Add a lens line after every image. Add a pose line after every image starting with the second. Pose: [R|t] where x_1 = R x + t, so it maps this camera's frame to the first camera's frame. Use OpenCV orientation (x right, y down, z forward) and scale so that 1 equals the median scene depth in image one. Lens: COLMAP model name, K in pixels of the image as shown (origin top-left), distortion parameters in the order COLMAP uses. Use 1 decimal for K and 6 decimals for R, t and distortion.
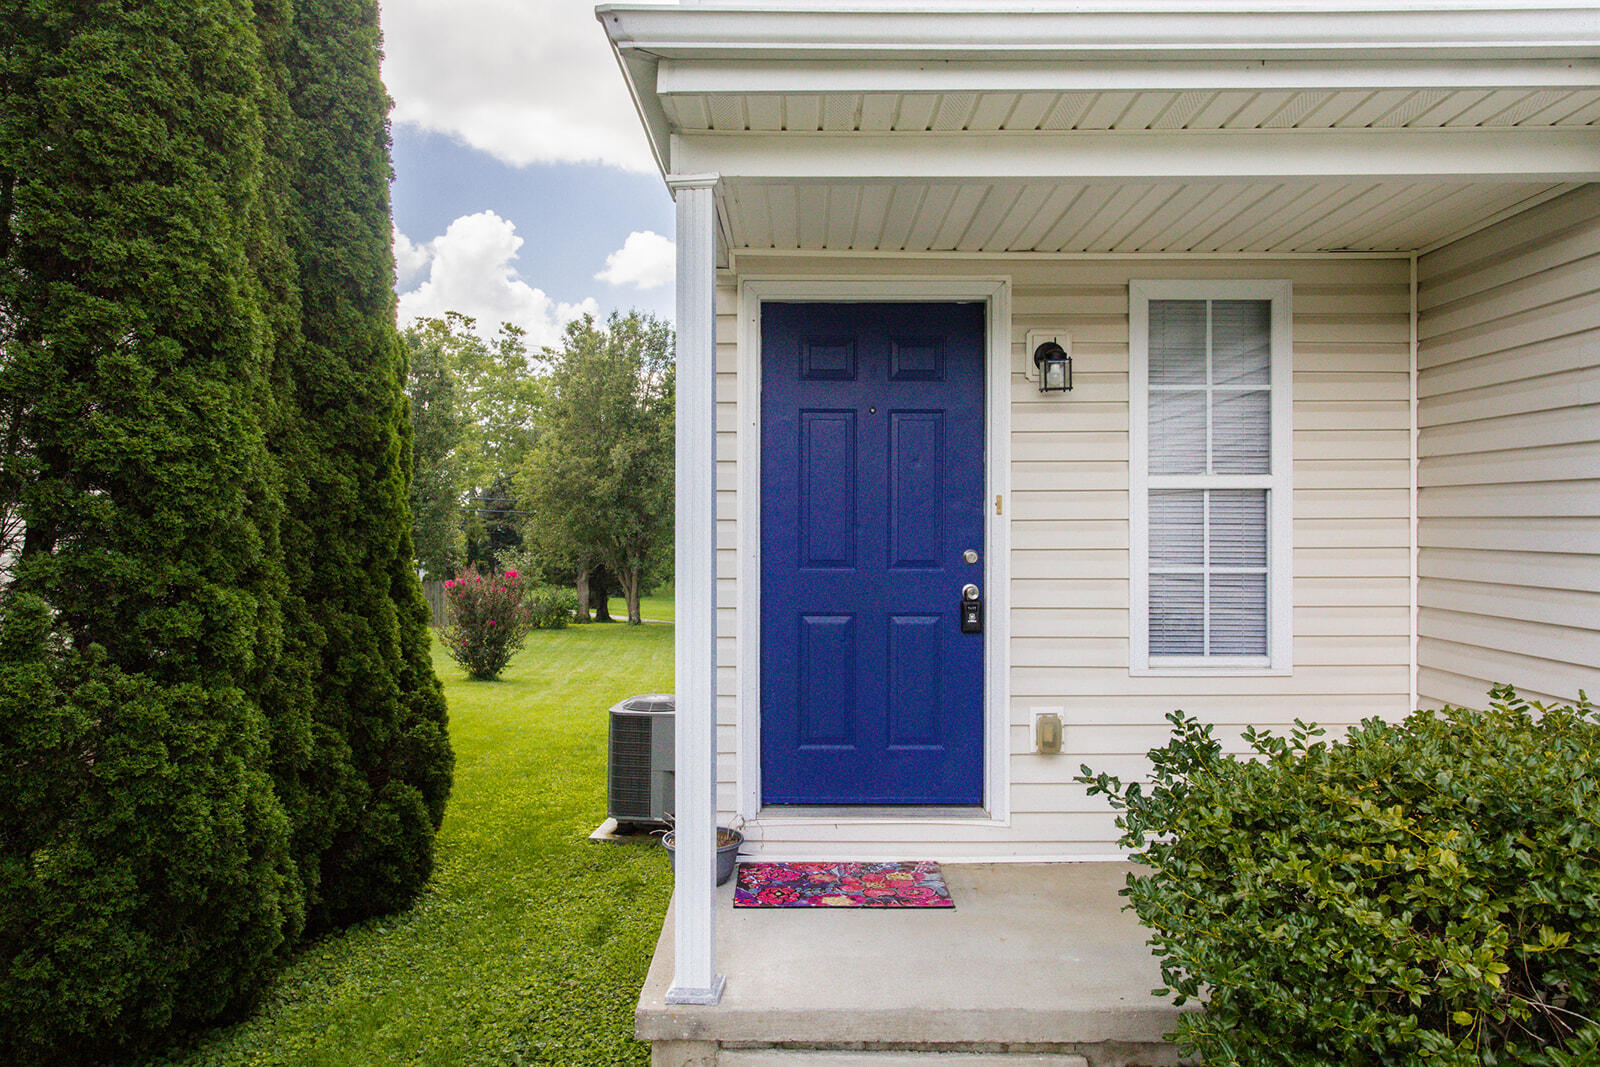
lens RADIAL K [[1158.6, 0, 800.0], [0, 1158.6, 533.5], [0, 0, 1]] dist [-0.007997, -0.001038]
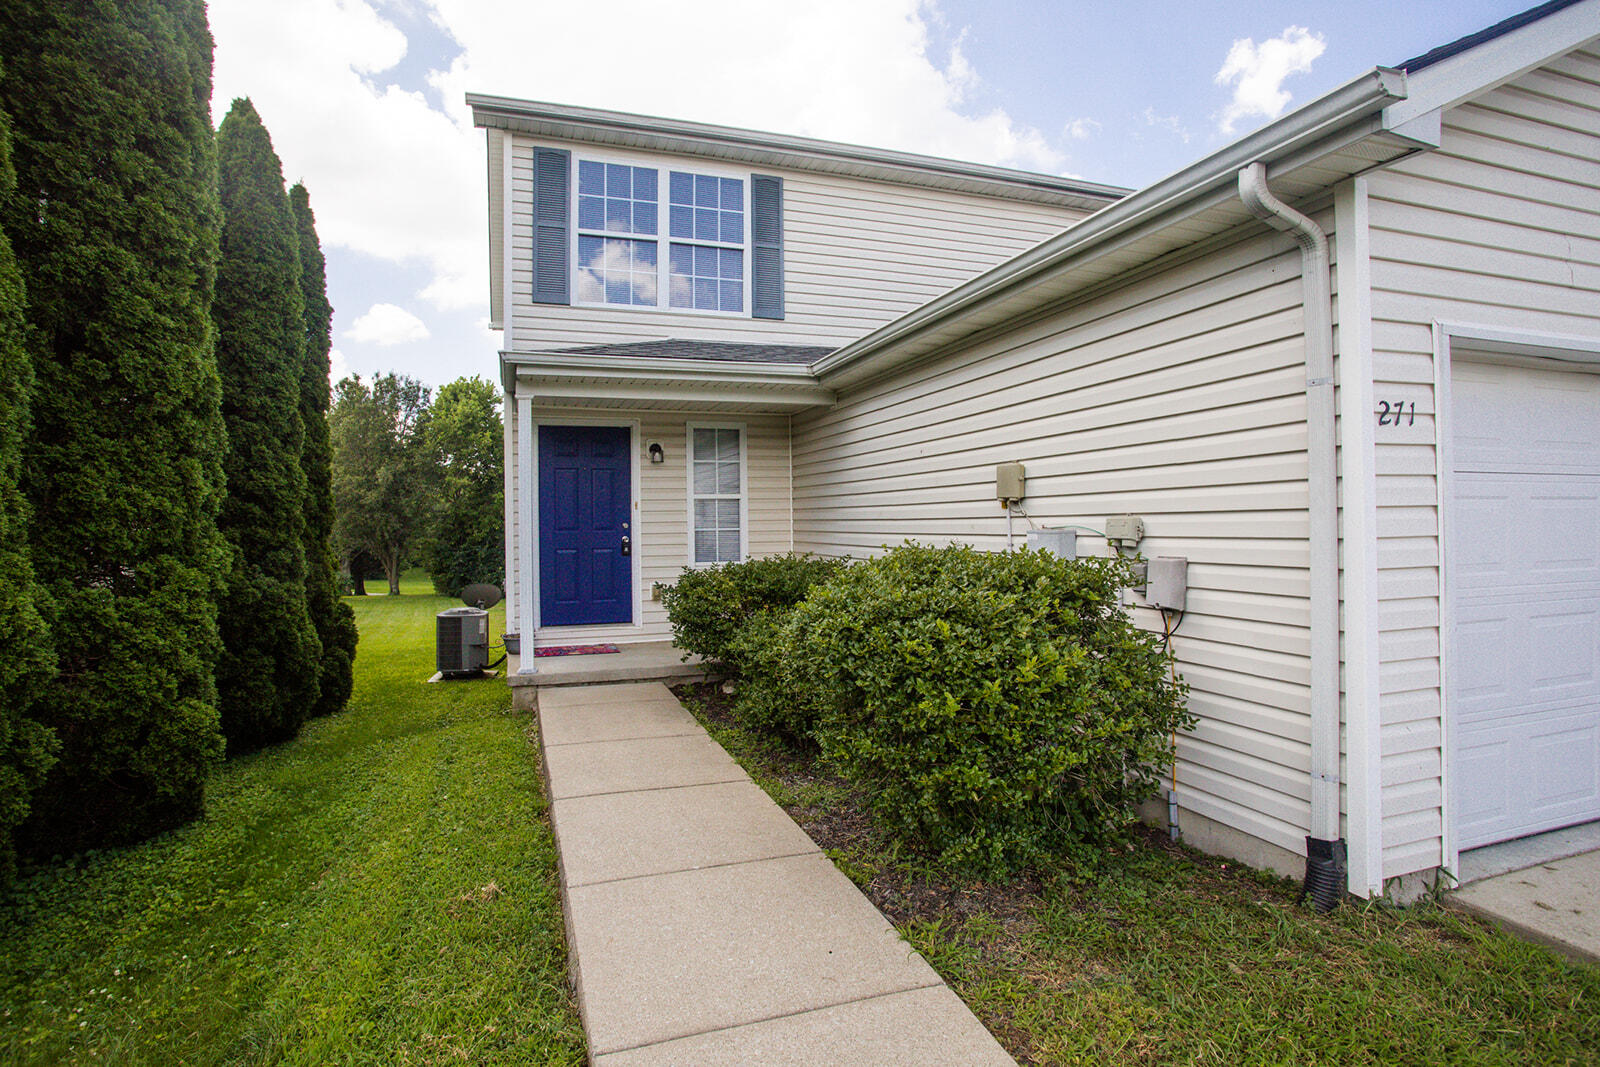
lens RADIAL K [[831.4, 0, 858.1], [0, 831.4, 514.0], [0, 0, 1]] dist [-0.002277, -0.000257]
pose [[0.921244, -0.010346, 0.388847, -0.094636], [0.017151, 0.999754, -0.014034, 0.028094], [-0.388607, 0.019598, 0.921195, -0.900752]]
